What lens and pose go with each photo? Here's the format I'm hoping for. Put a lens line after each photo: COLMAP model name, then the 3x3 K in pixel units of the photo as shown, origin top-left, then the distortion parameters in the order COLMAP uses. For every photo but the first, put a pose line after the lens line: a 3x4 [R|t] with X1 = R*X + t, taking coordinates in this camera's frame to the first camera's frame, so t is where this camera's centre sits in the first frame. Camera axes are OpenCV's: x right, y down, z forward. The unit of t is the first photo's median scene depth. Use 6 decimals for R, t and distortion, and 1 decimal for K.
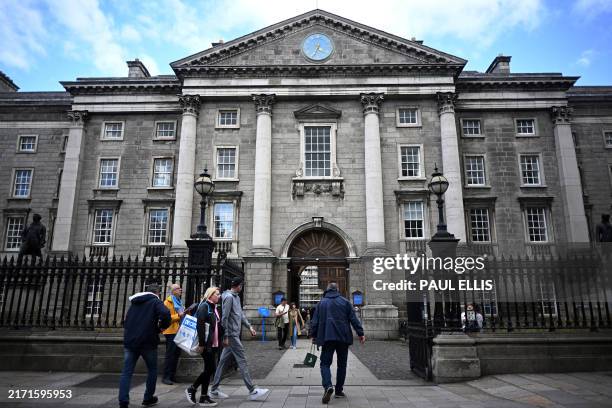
lens RADIAL K [[433.6, 0, 306.0], [0, 433.6, 204.0], [0, 0, 1]] dist [-0.002576, -0.001119]
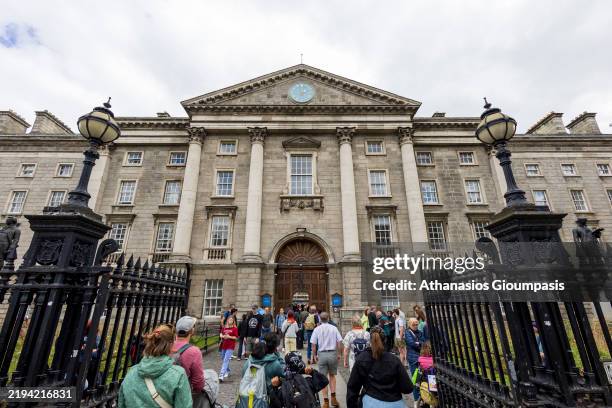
lens RADIAL K [[281.0, 0, 304.2], [0, 281.0, 200.4], [0, 0, 1]] dist [0.006148, 0.000293]
pose [[0.999529, 0.004729, 0.030322, 0.011094], [-0.001472, 0.994305, -0.106563, 0.035048], [-0.030653, 0.106468, 0.993843, 0.228065]]
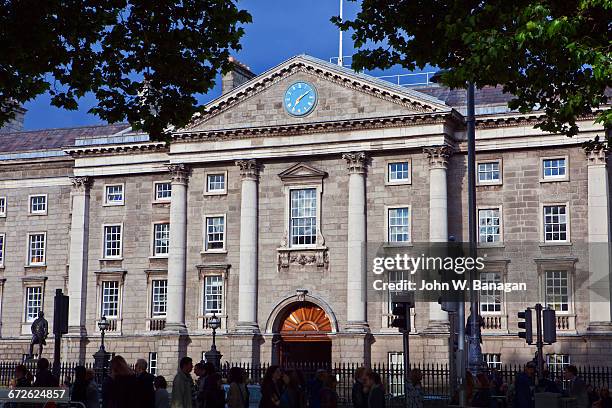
lens RADIAL K [[1178.1, 0, 306.0], [0, 1178.1, 204.0], [0, 0, 1]] dist [0.129672, -0.055613]
pose [[0.925015, -0.043914, -0.377385, 0.966740], [0.074648, 0.994943, 0.067196, -0.312910], [0.372526, -0.090328, 0.923615, -1.291020]]
